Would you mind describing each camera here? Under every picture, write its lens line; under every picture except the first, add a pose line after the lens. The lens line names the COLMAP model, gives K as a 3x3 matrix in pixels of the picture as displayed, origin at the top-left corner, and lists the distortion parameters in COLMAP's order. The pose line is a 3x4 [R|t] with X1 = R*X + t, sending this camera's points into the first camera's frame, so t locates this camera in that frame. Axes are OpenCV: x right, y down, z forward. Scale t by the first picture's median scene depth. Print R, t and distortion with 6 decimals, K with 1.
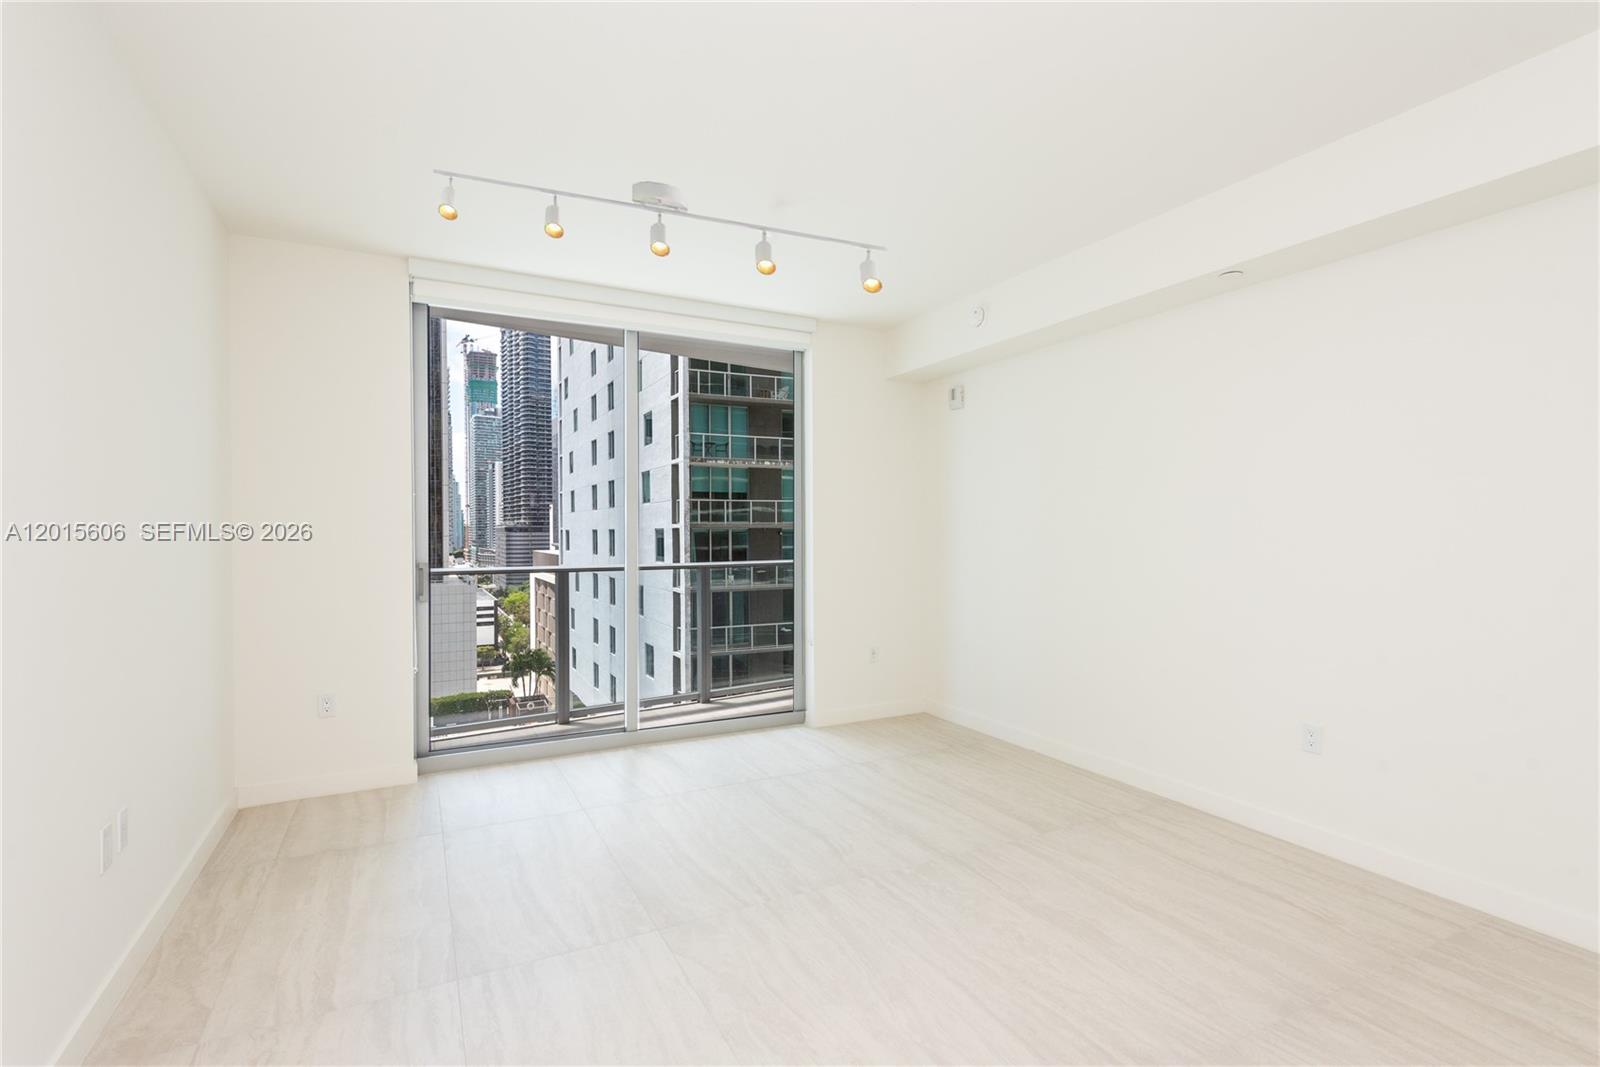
lens RADIAL K [[745.7, 0, 805.2], [0, 745.7, 562.6], [0, 0, 1]] dist [0.020504, -0.009660]
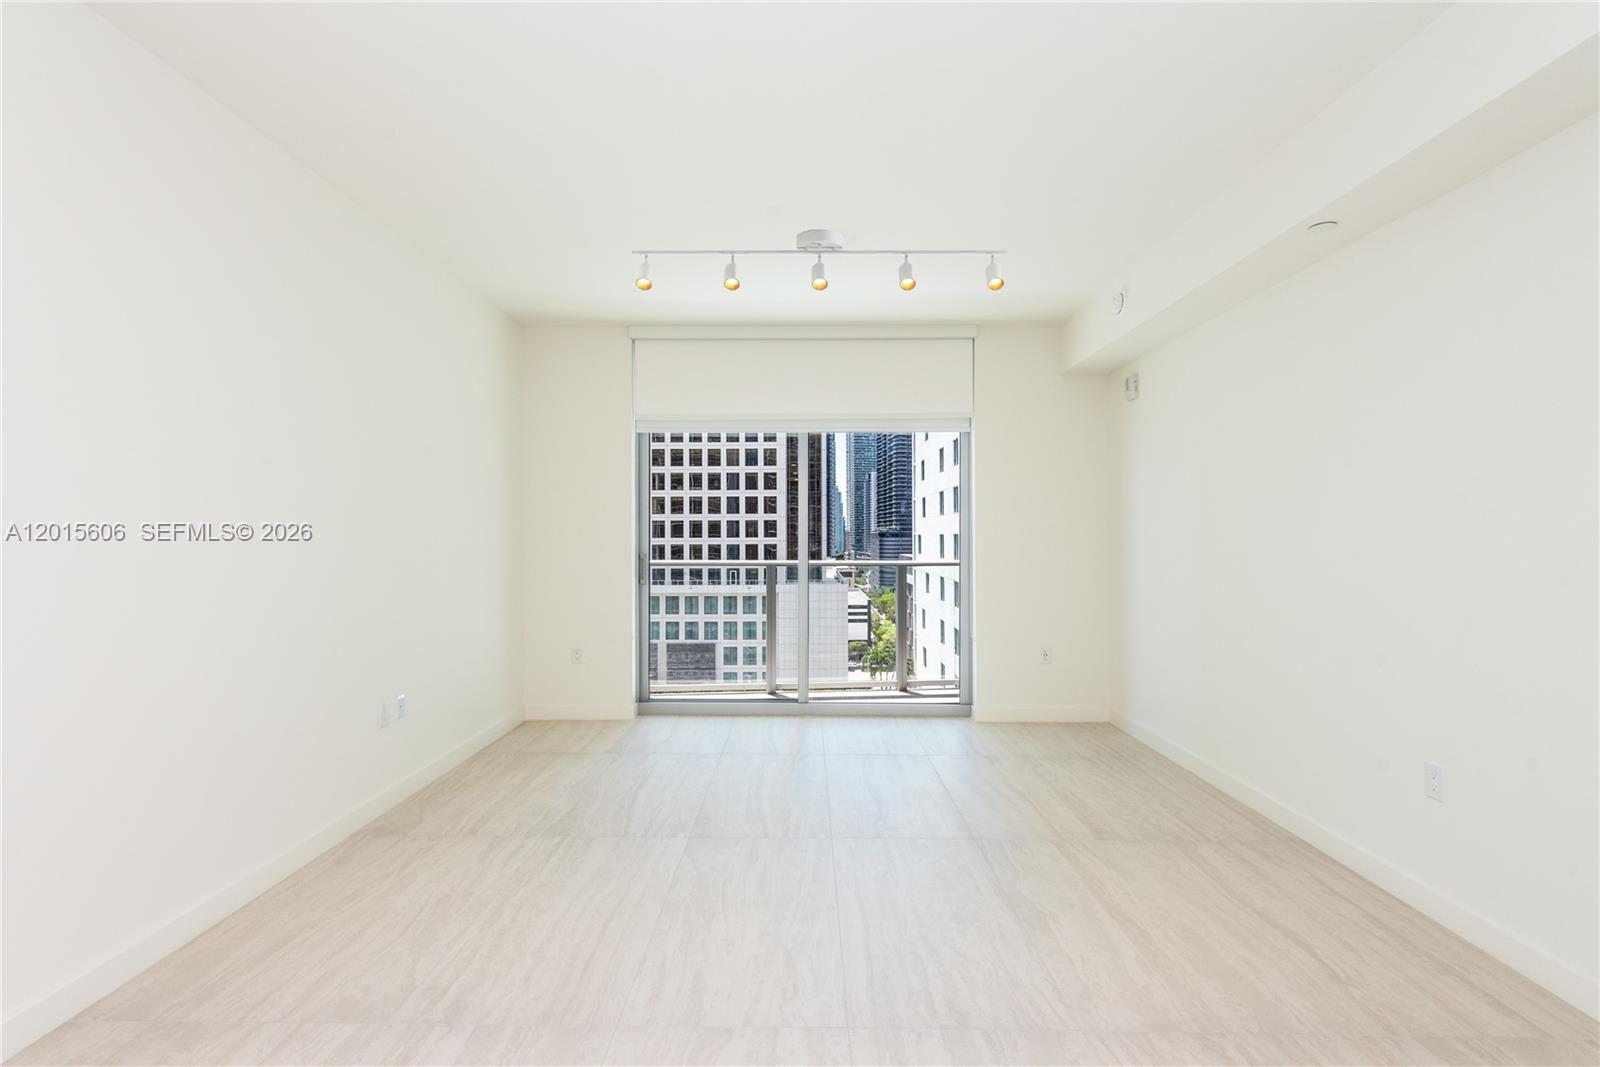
lens RADIAL K [[745.7, 0, 805.2], [0, 745.7, 562.6], [0, 0, 1]] dist [0.020504, -0.009660]
pose [[0.883997, 0.018374, -0.467132, 0.336697], [-0.021775, 0.999761, -0.001884, 0.011646], [0.466985, 0.011838, 0.884186, -0.024690]]
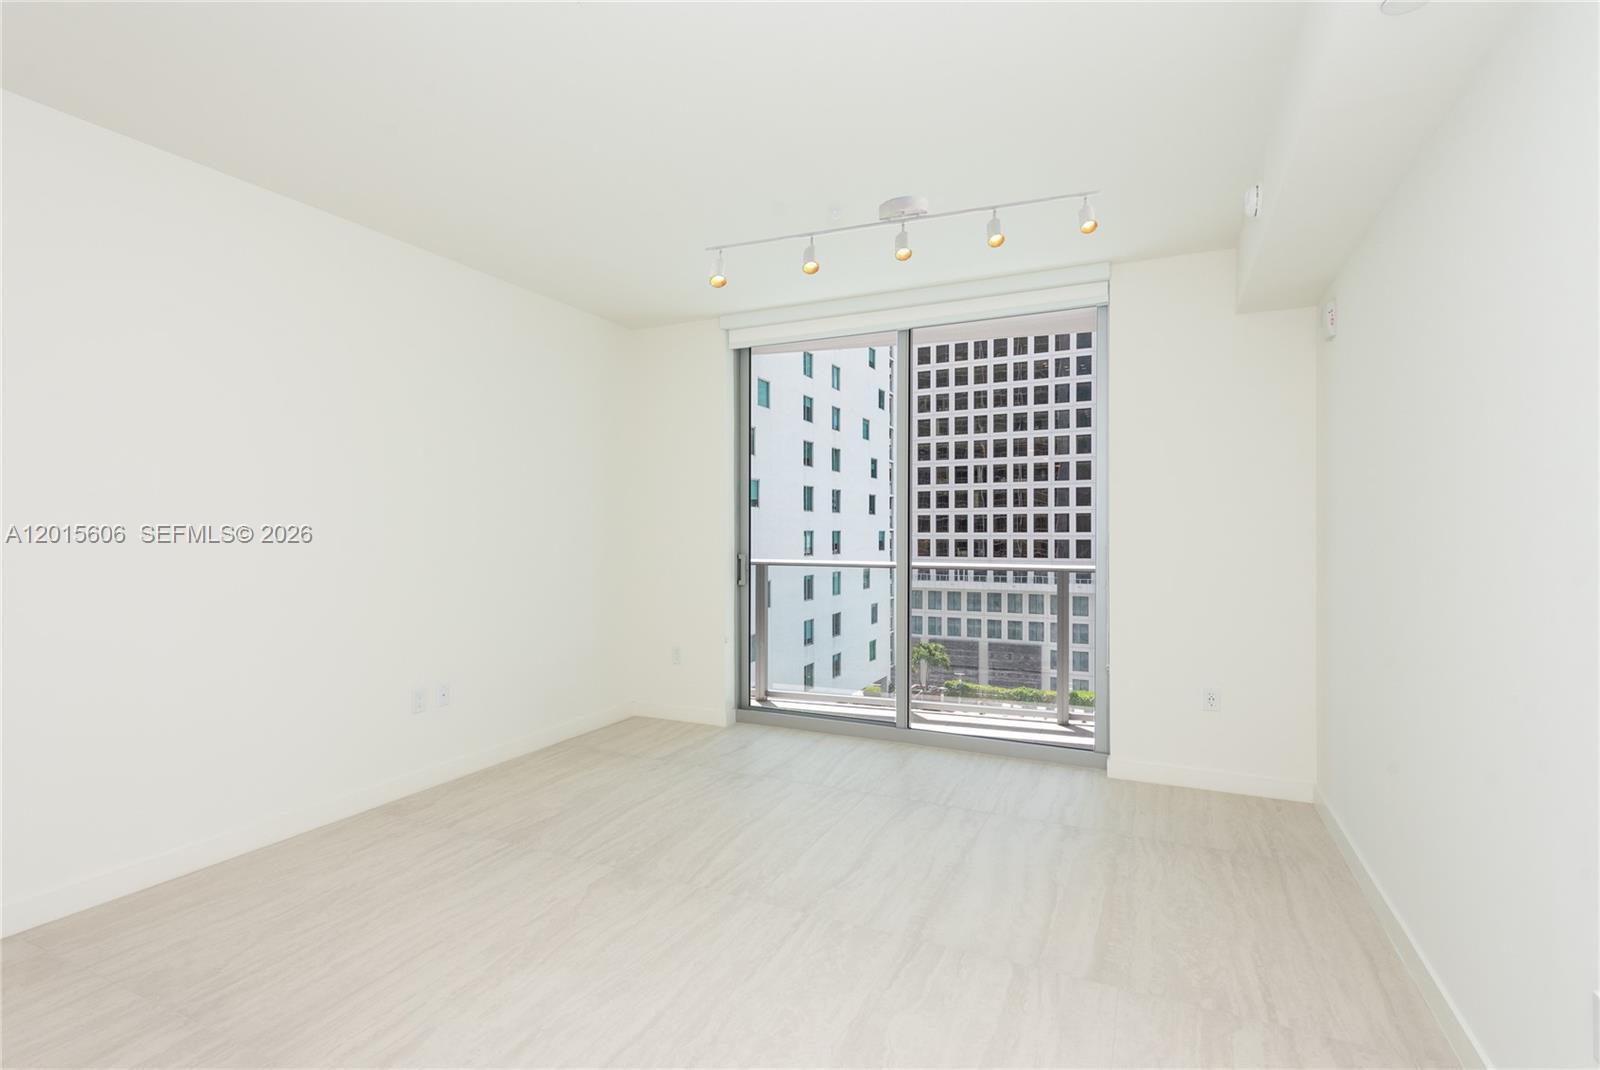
lens RADIAL K [[766.1, 0, 824.7], [0, 766.1, 519.8], [0, 0, 1]] dist [0.020061, -0.010477]
pose [[0.622405, -0.002207, -0.782692, 0.570254], [-0.041714, 0.998481, -0.035988, -0.016446], [0.781583, 0.055048, 0.621367, 0.282255]]
